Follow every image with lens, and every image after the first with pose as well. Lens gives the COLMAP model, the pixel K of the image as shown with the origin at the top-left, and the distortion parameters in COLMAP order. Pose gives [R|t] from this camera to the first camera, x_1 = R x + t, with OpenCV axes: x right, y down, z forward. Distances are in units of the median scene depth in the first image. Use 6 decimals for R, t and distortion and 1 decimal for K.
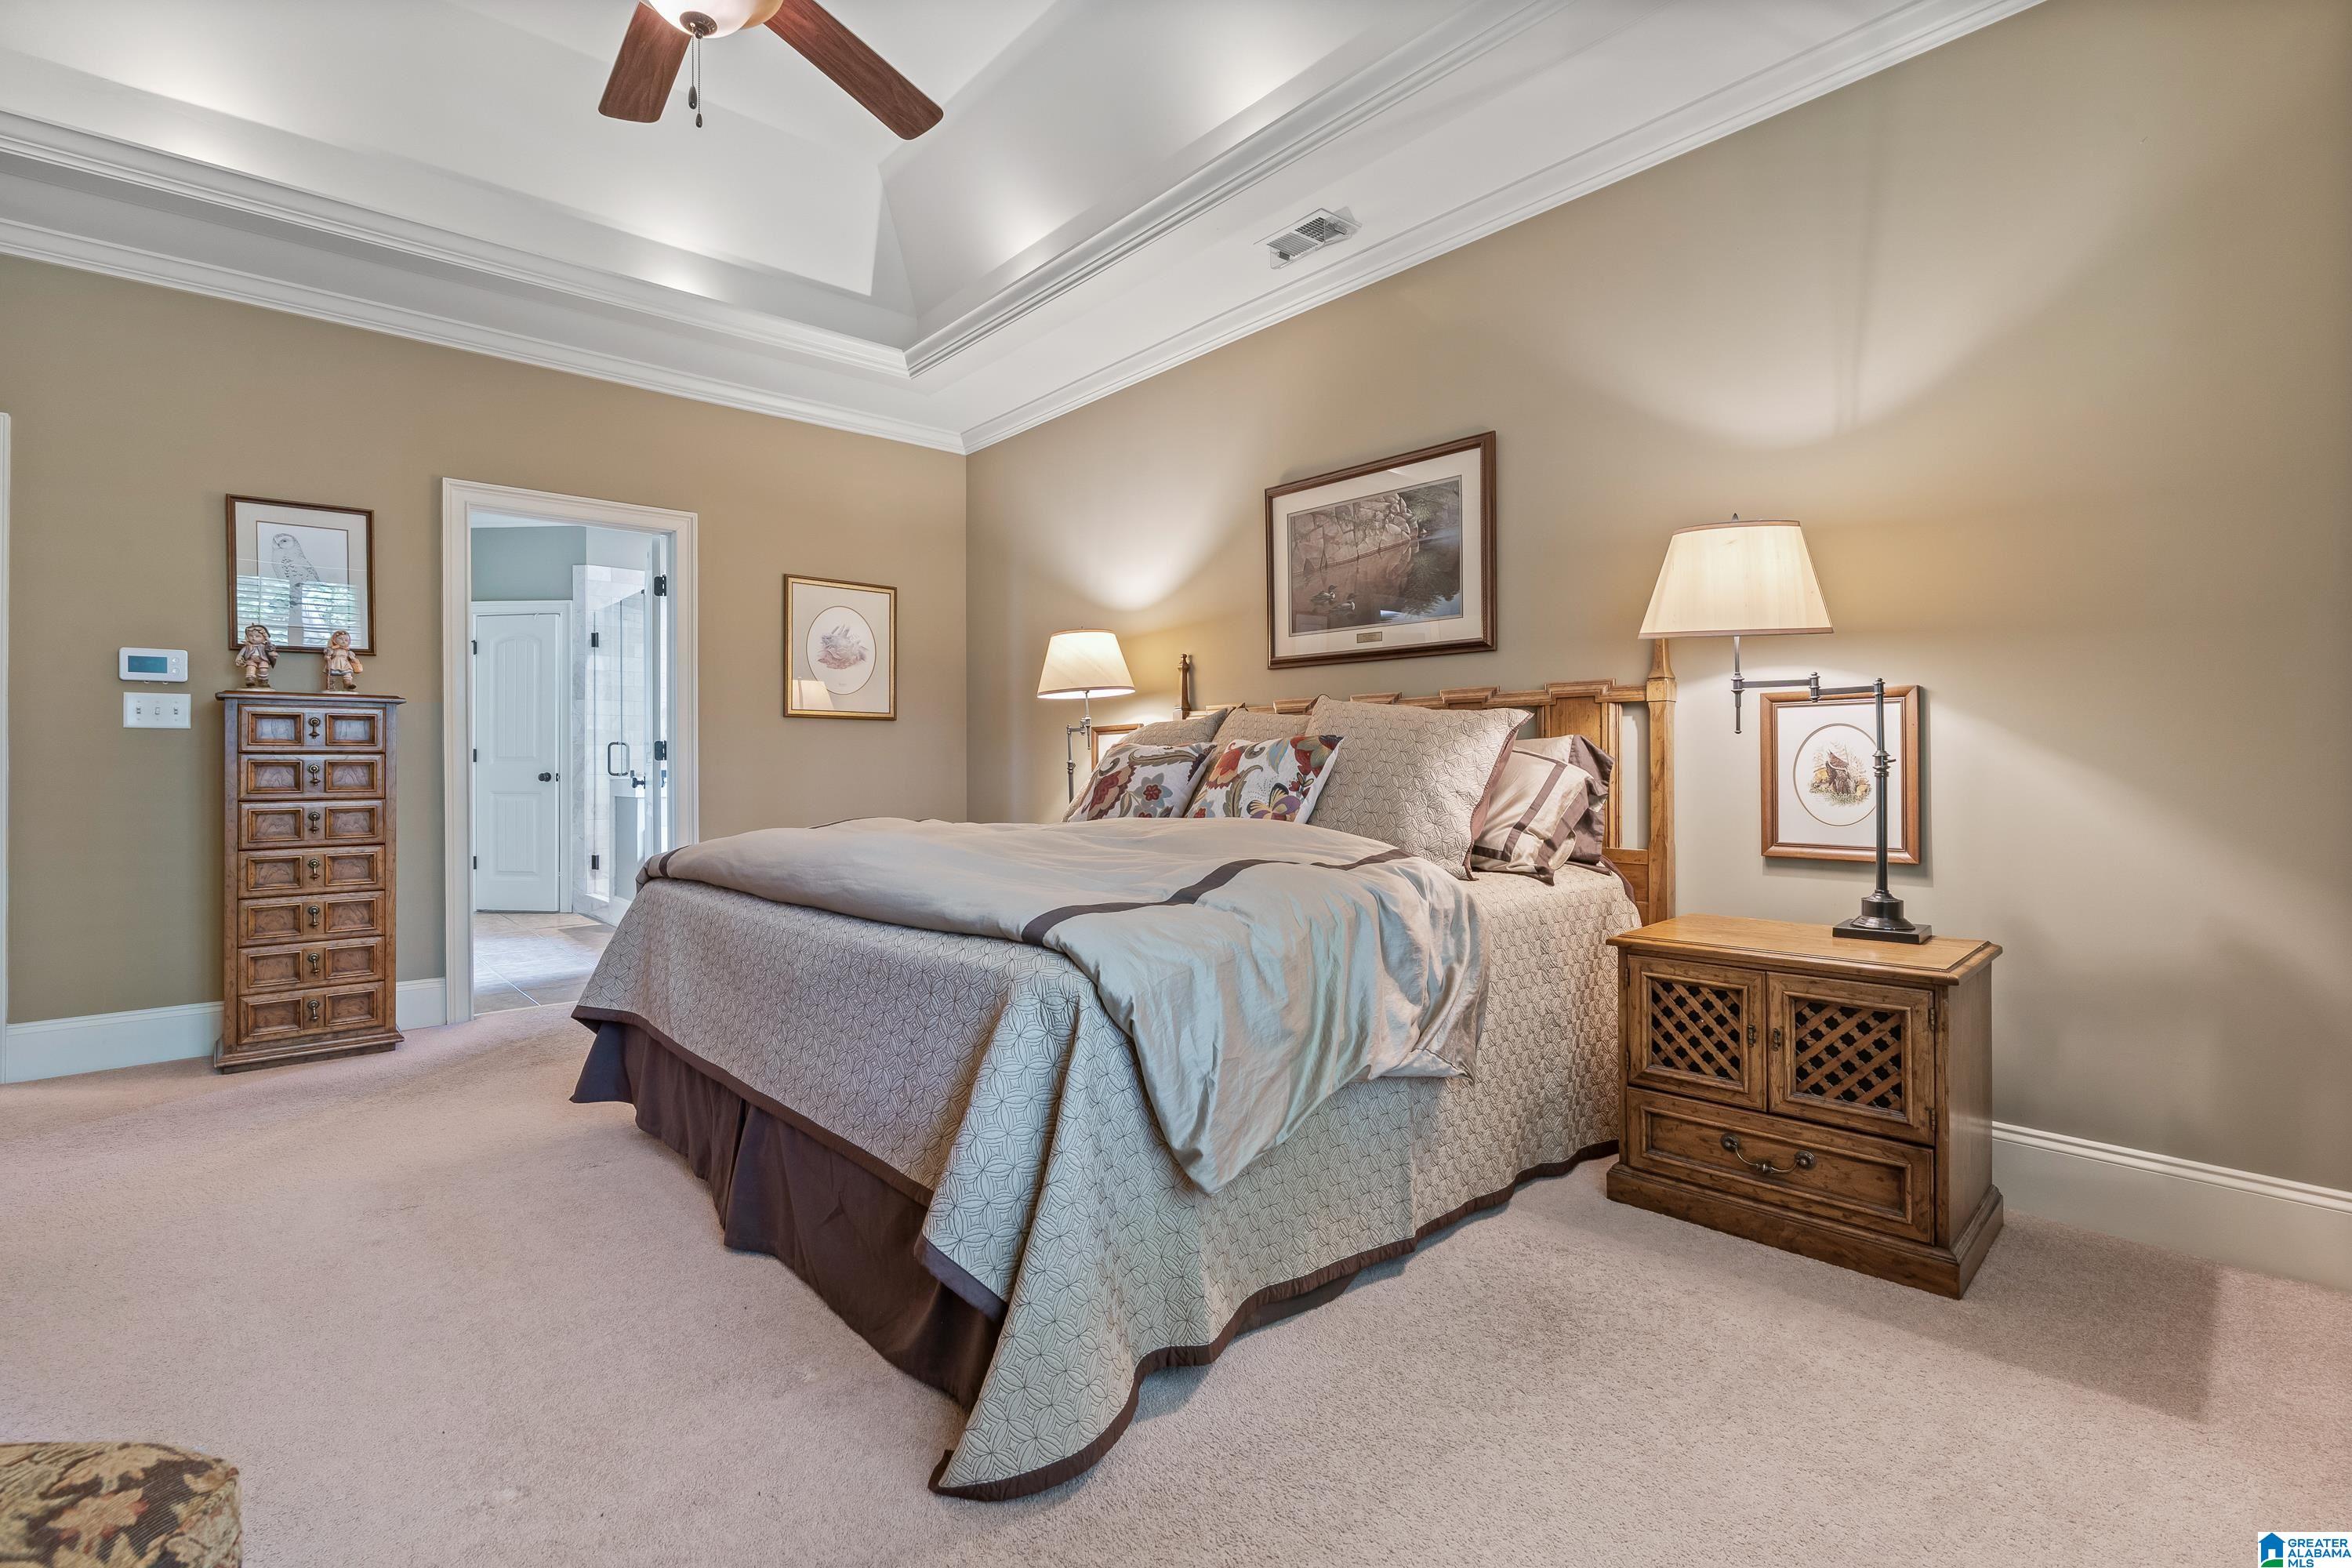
lens RADIAL K [[1076.1, 0, 1182.3], [0, 1076.1, 777.8], [0, 0, 1]] dist [-0.002882, -0.000170]
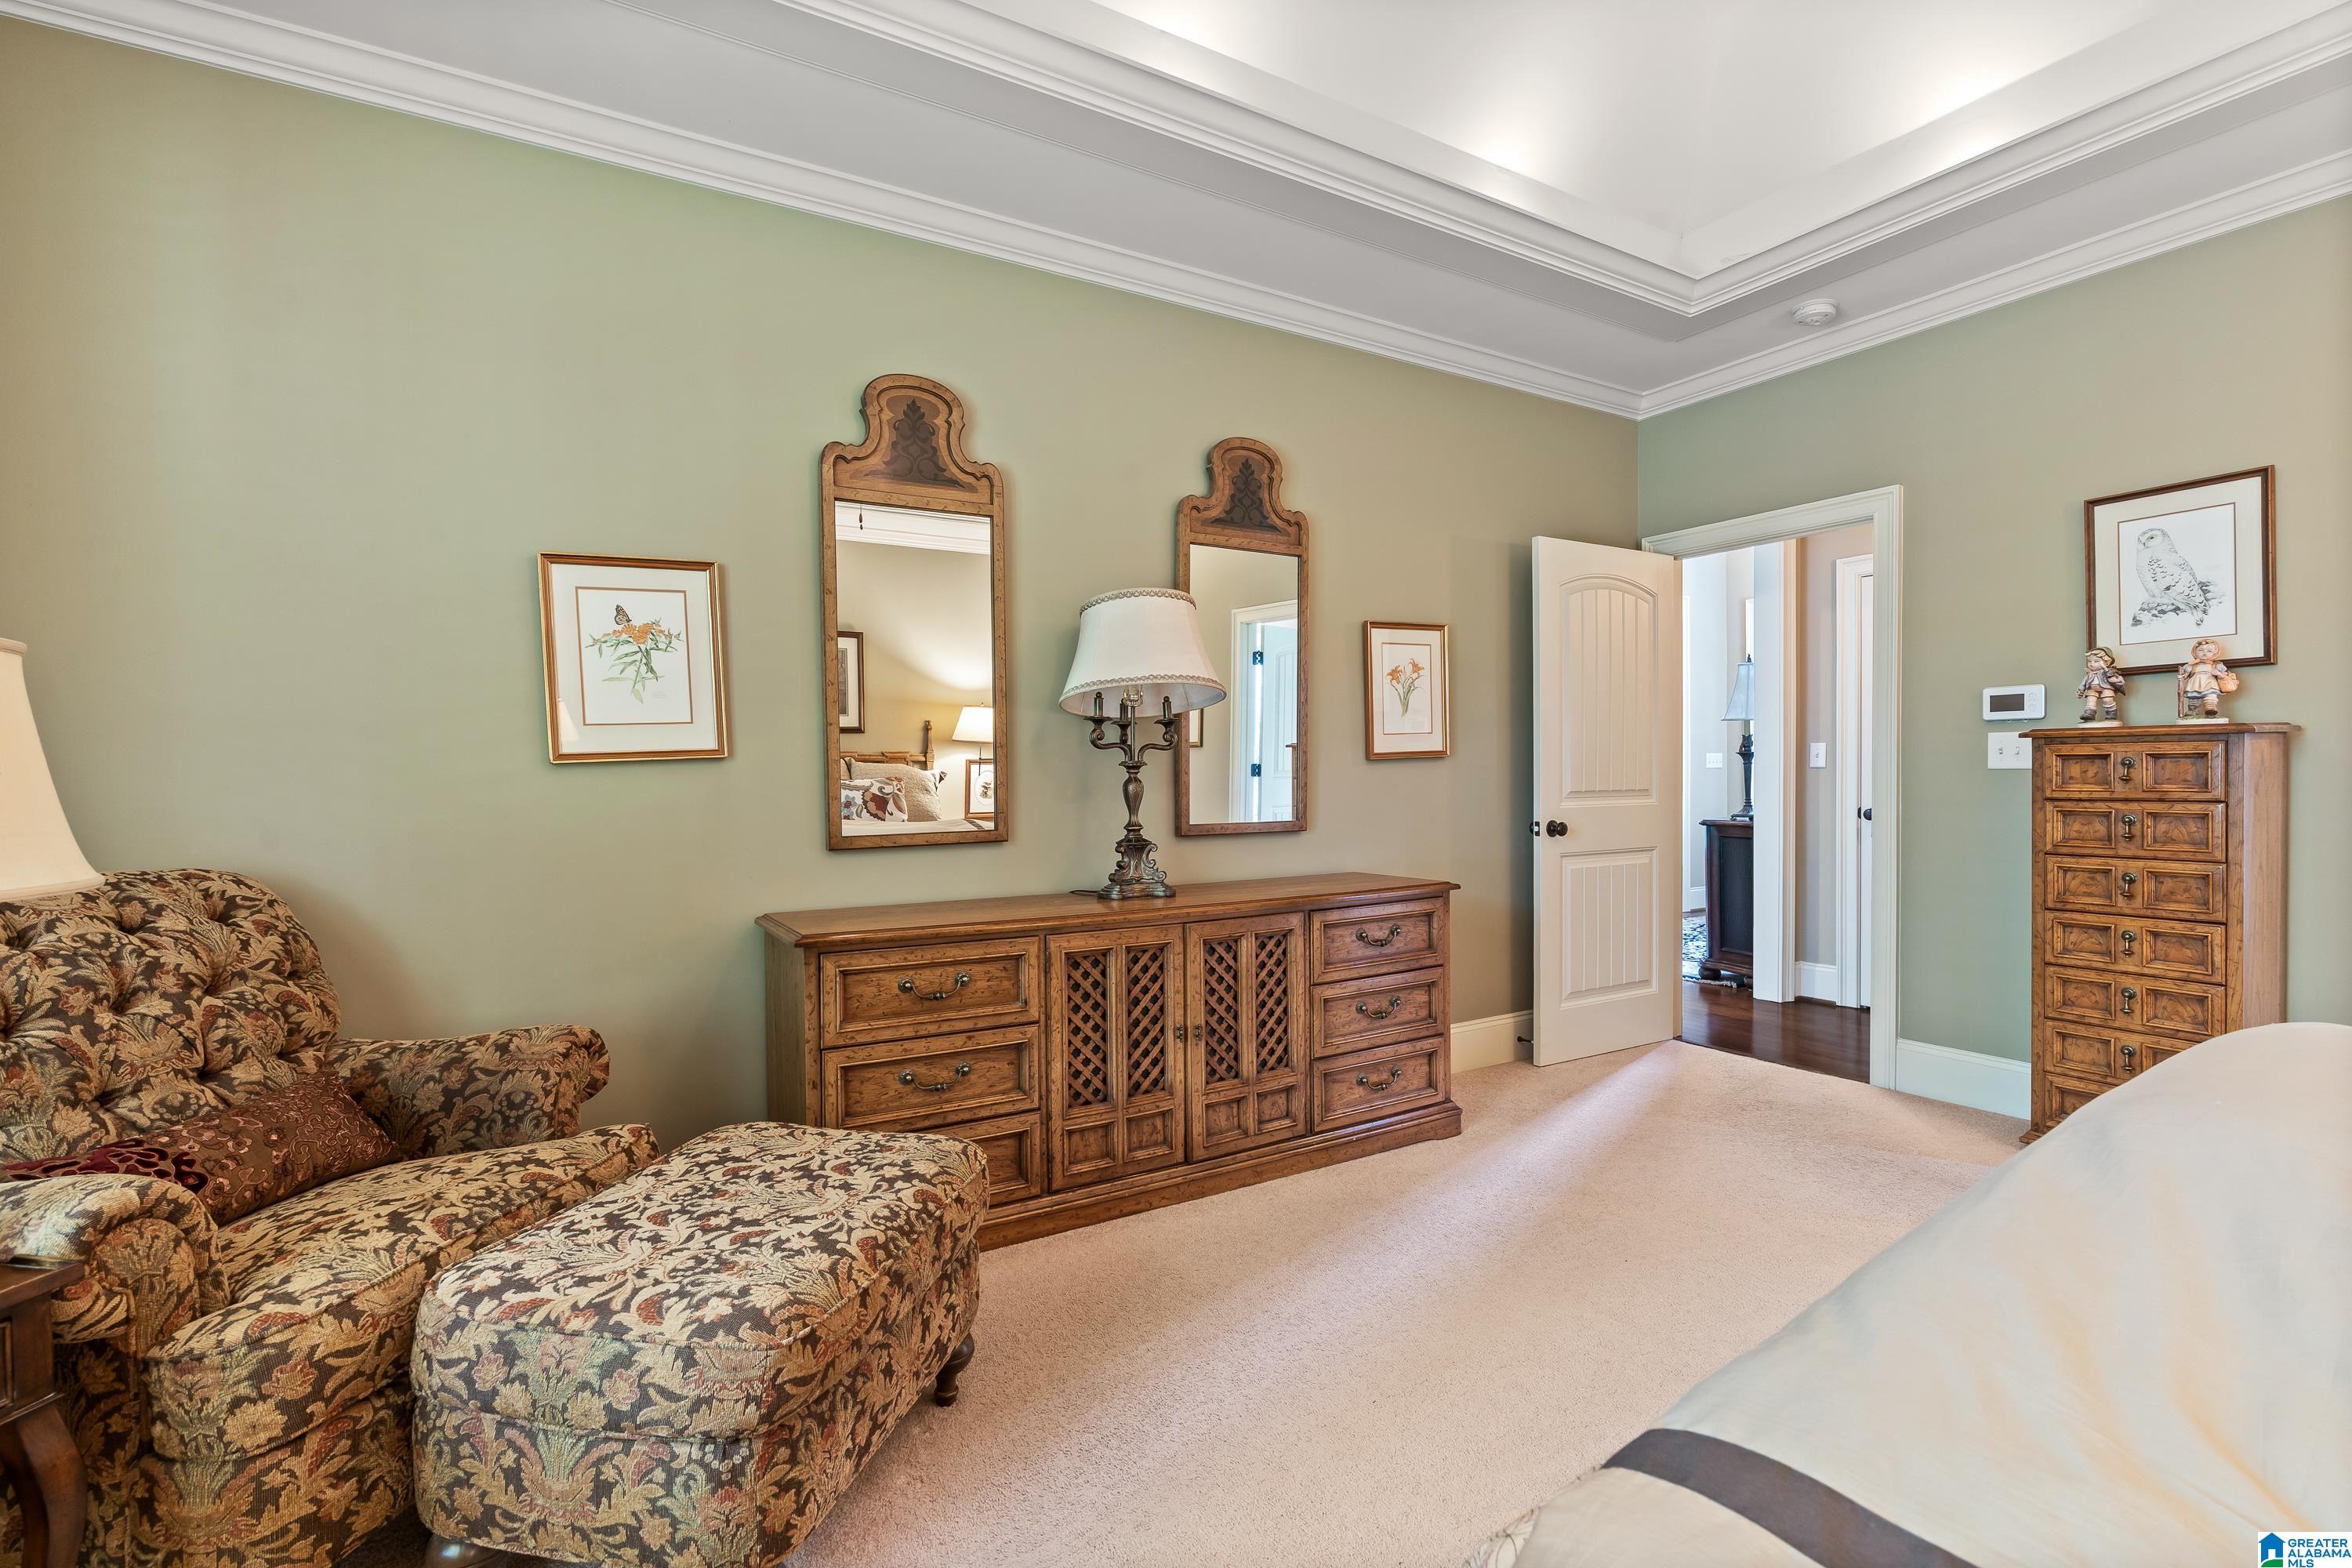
lens RADIAL K [[1083.3, 0, 1164.3], [0, 1083.3, 806.2], [0, 0, 1]] dist [-0.004475, 0.000506]
pose [[-0.196263, 0.039323, -0.979762, 0.130761], [0.000864, 0.999202, 0.039931, -0.051829], [0.980551, 0.006990, -0.196141, 0.444337]]
